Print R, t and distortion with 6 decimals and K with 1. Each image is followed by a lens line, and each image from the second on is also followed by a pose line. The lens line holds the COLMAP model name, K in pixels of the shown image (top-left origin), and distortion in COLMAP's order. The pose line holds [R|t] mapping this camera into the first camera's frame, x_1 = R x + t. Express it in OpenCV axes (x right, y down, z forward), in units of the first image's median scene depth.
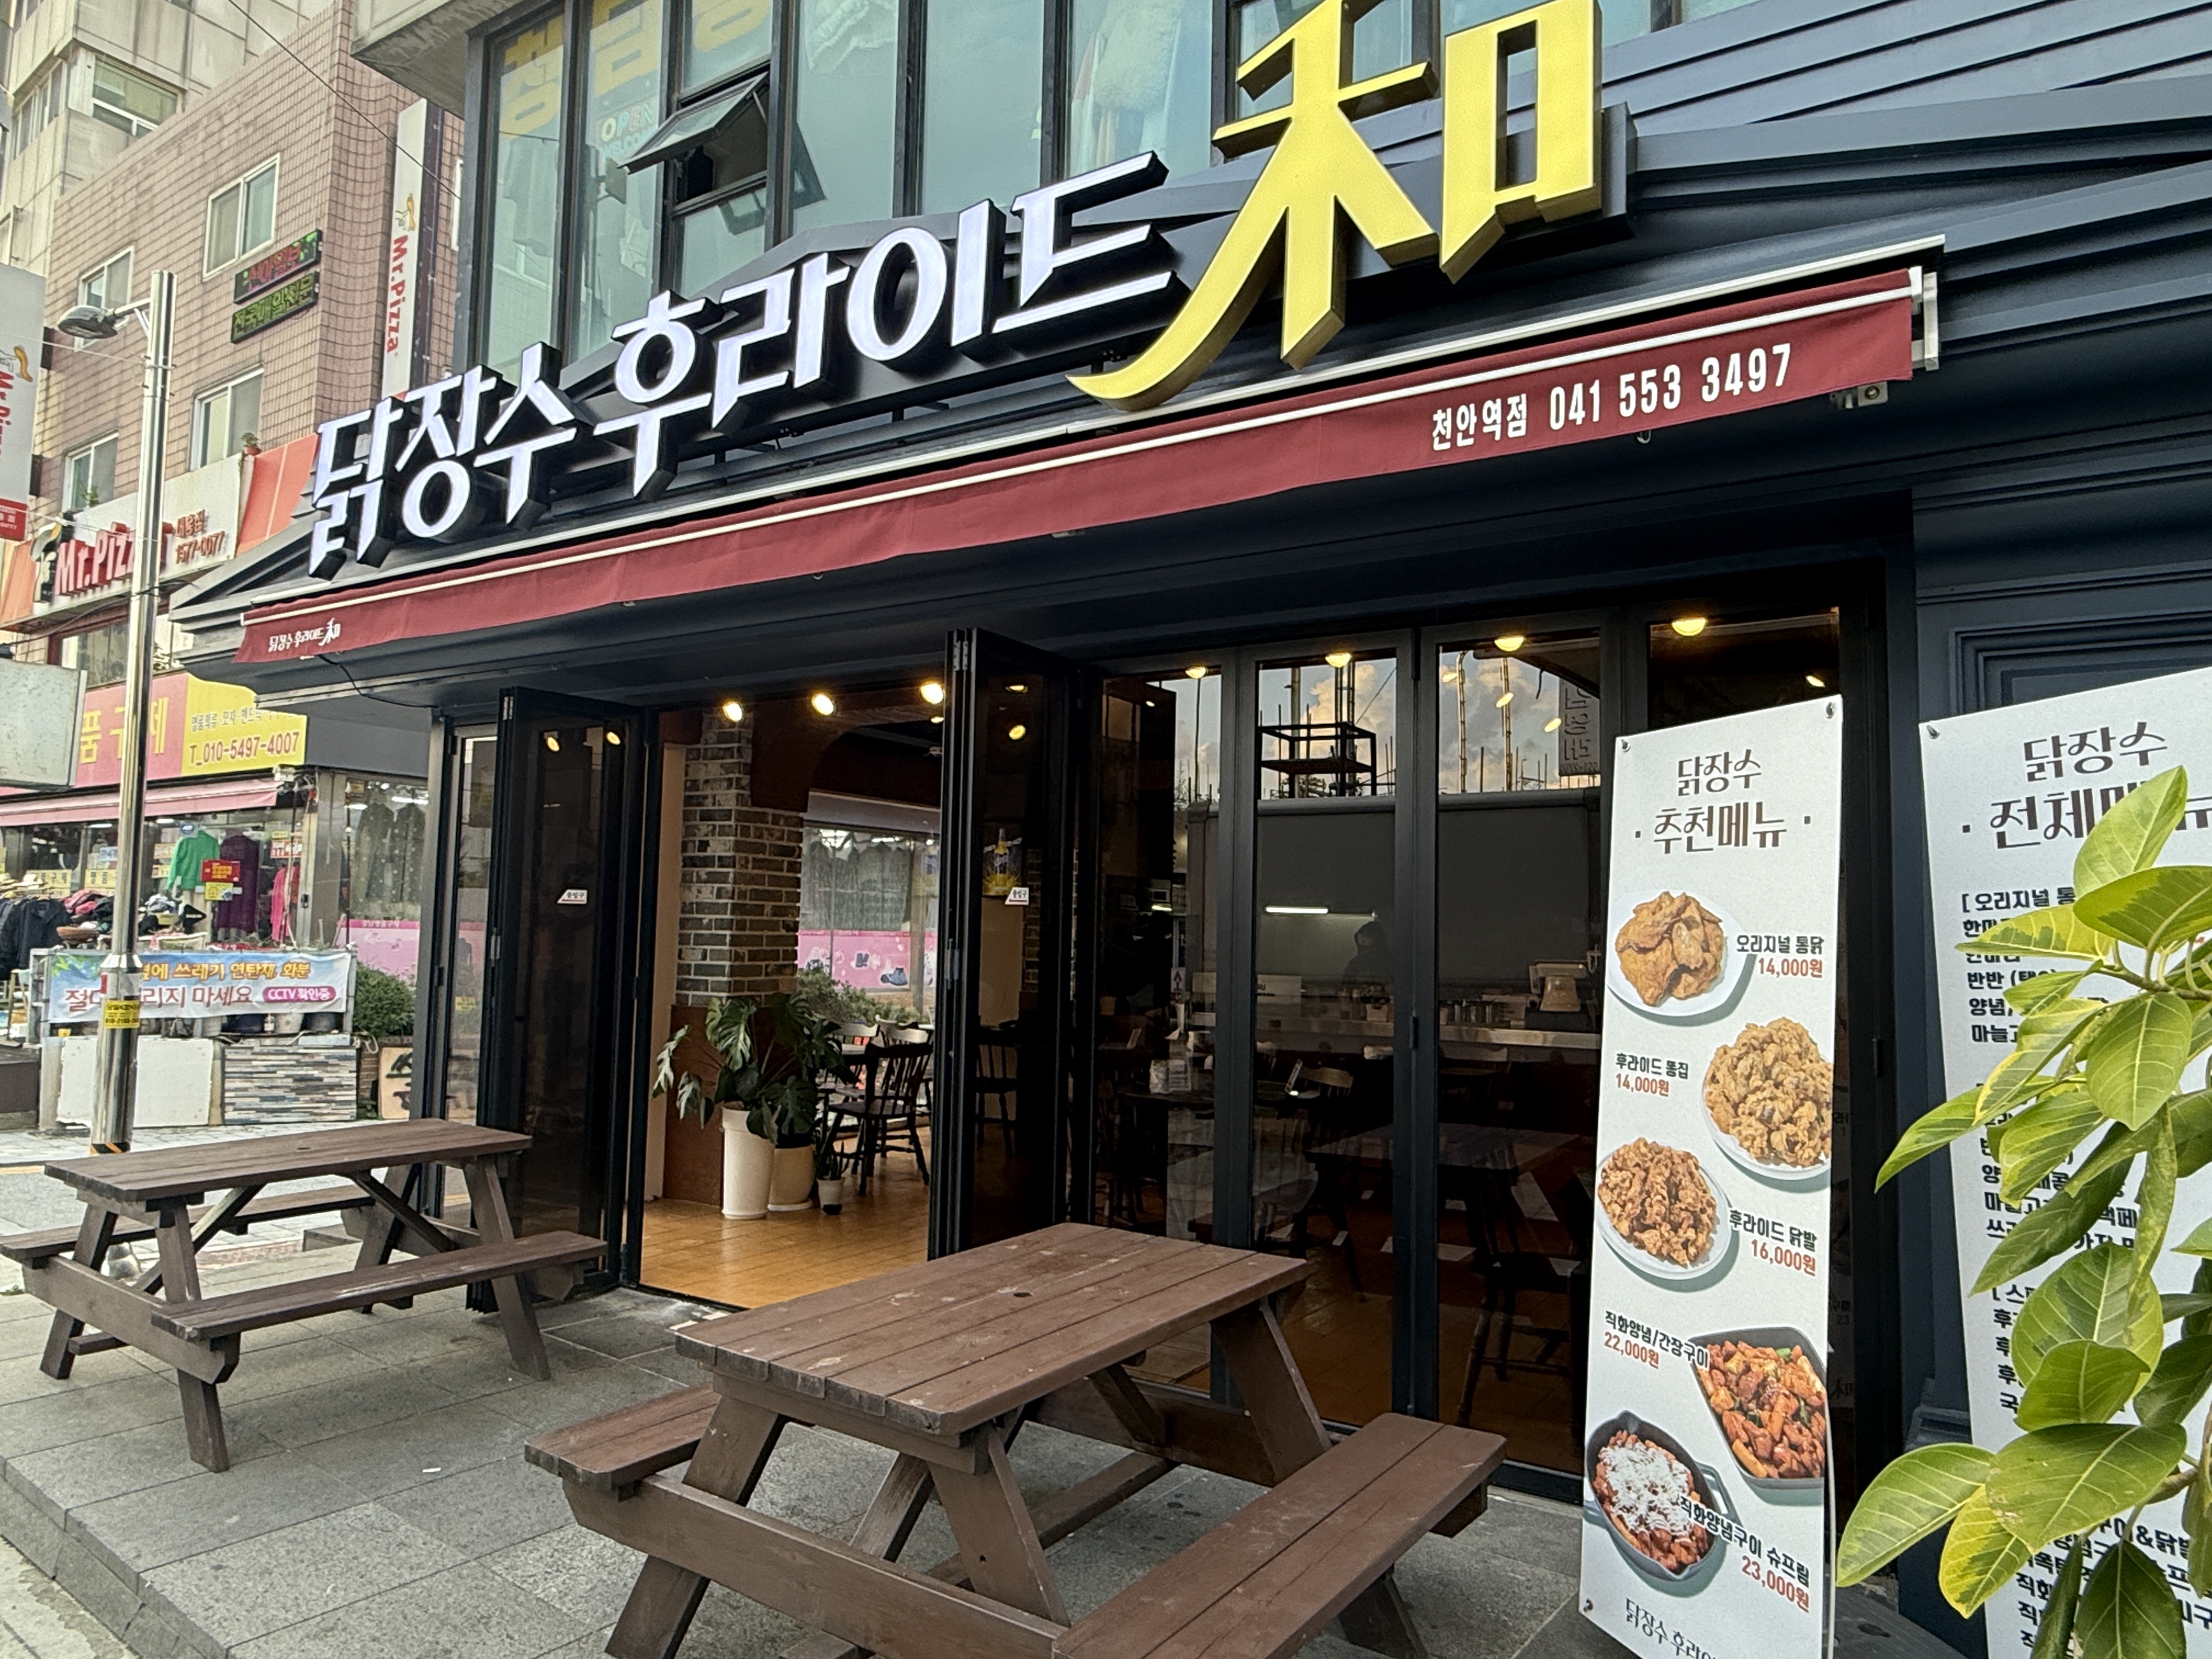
lens RADIAL K [[1359.4, 0, 1108.2], [0, 1359.4, 840.0], [0, 0, 1]] dist [-0.003952, 0.000697]
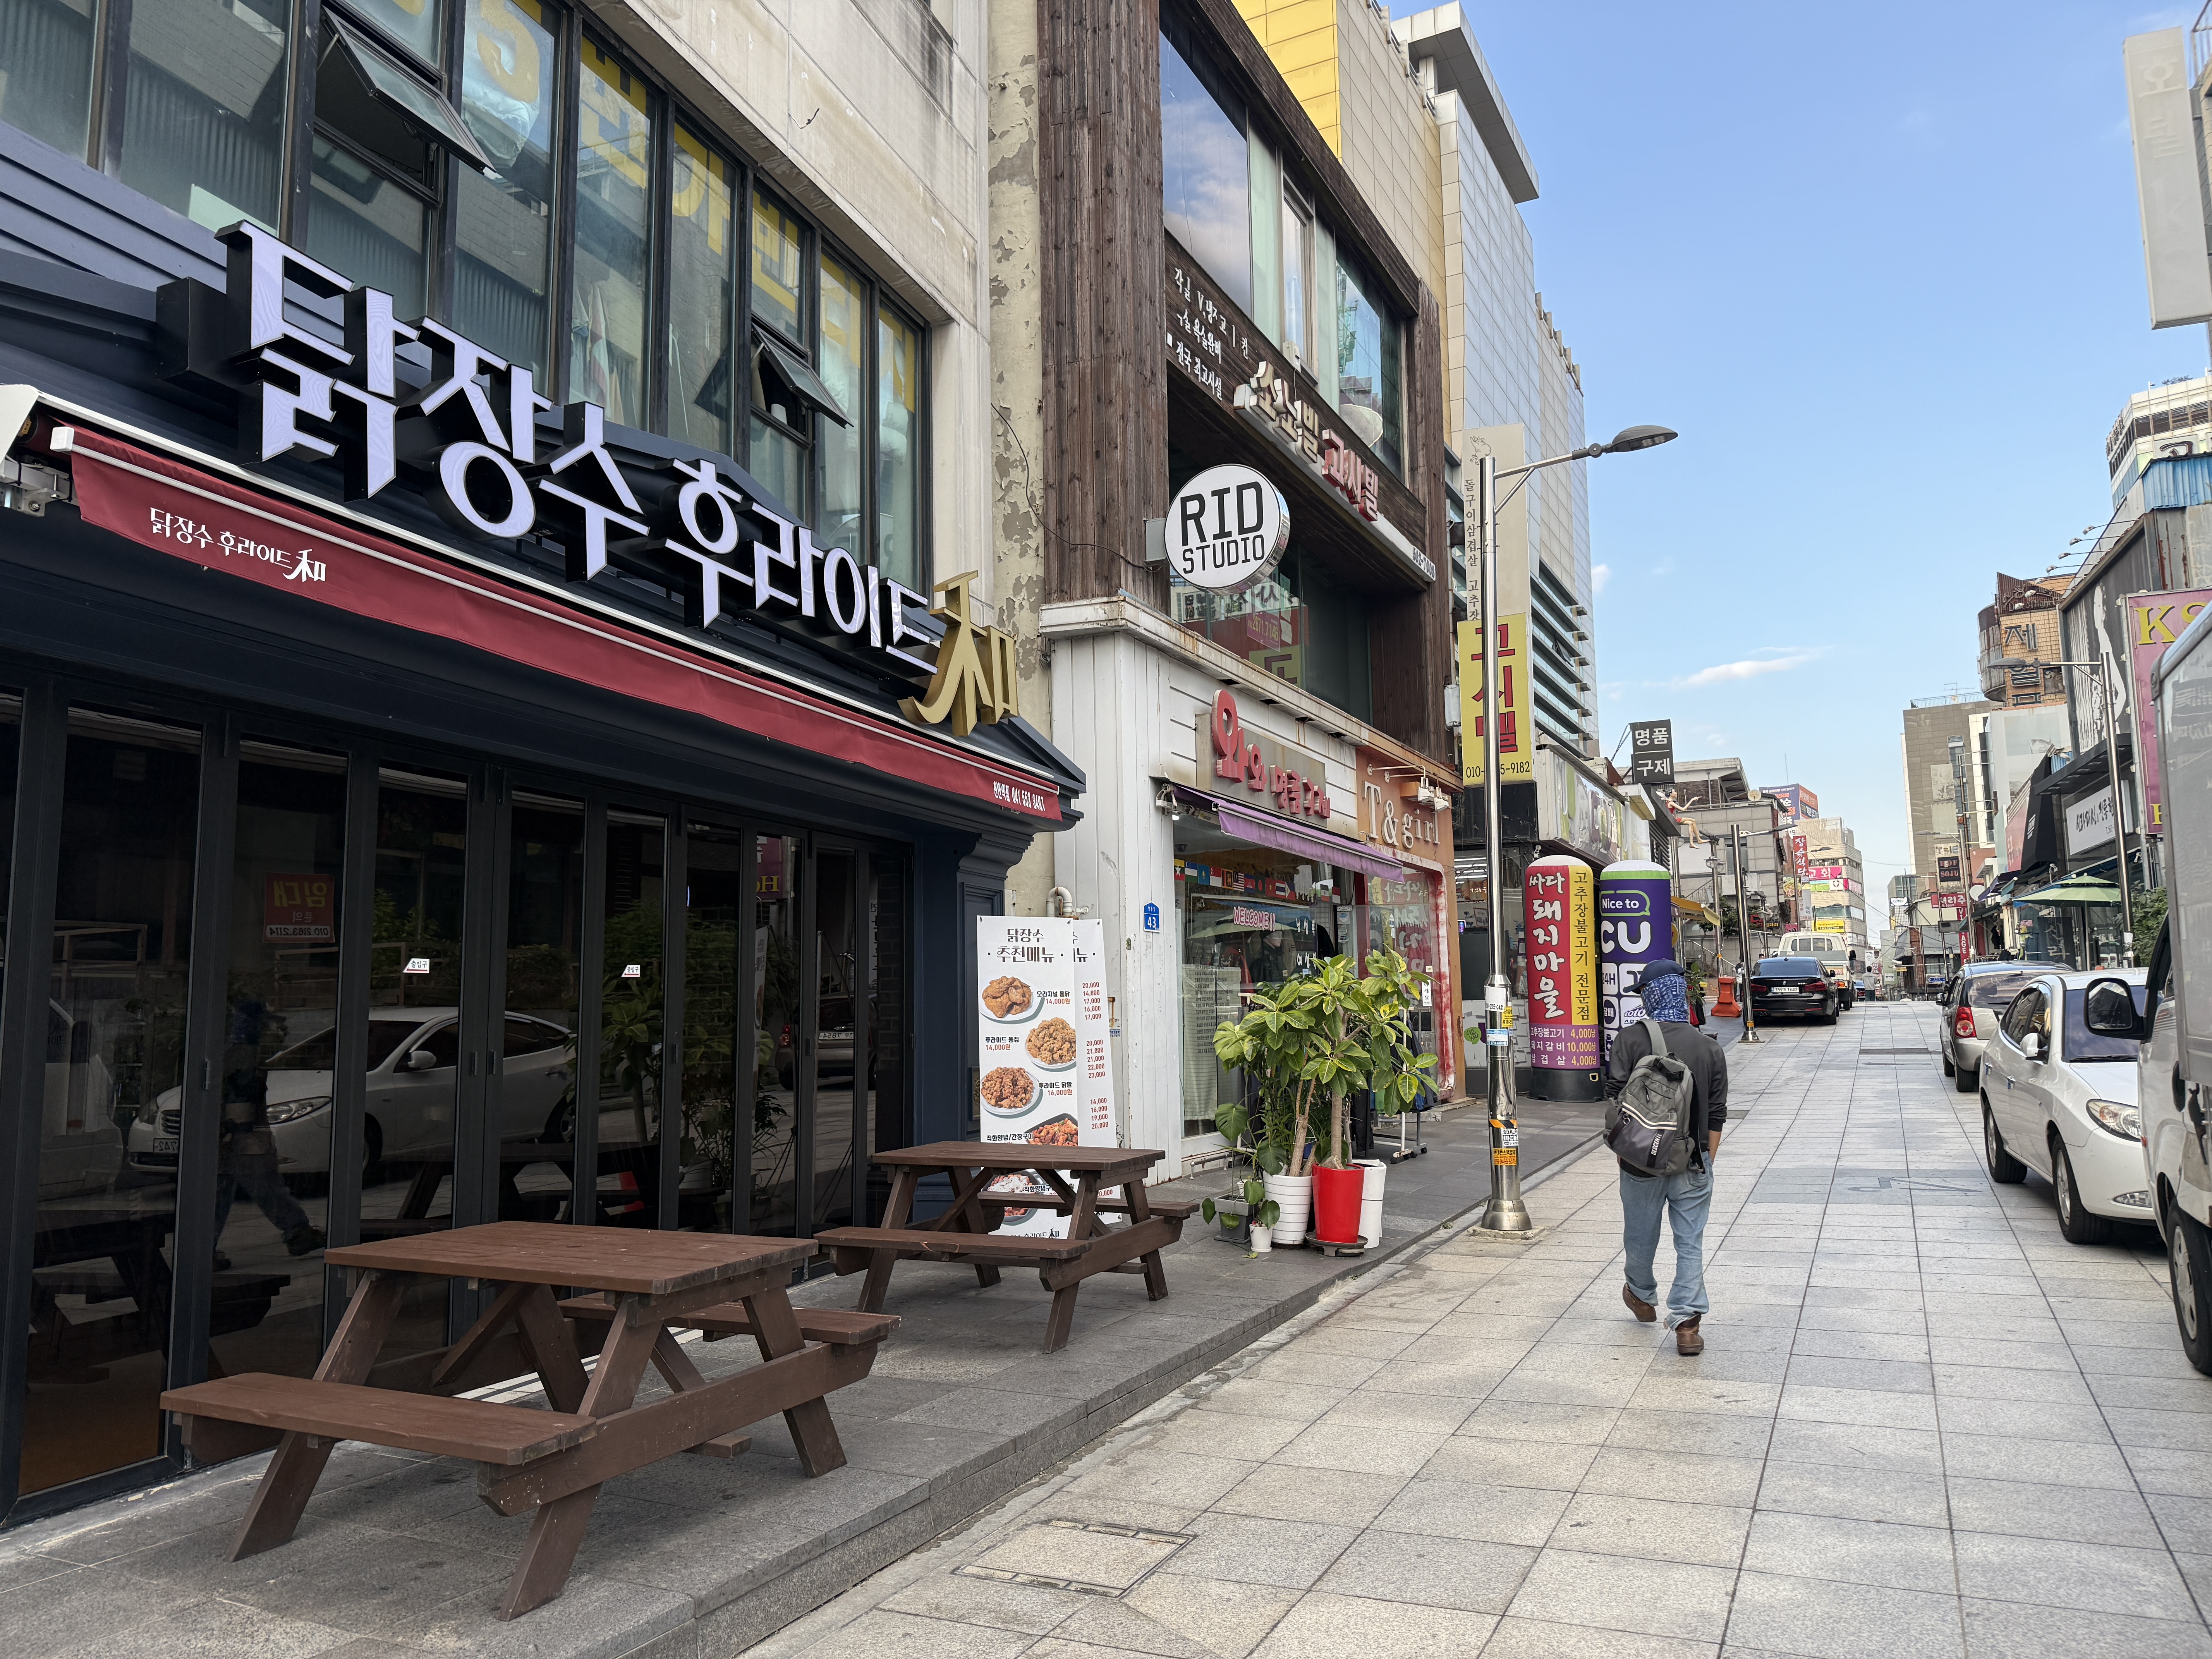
lens RADIAL K [[1519.8, 0, 1111.9], [0, 1519.8, 834.5], [0, 0, 1]] dist [0.078957, -0.074824]
pose [[-0.201481, 0.097178, 0.974660, -1.999002], [-0.059777, 0.991992, -0.111263, 0.062852], [-0.977667, -0.080679, -0.194059, 1.055057]]
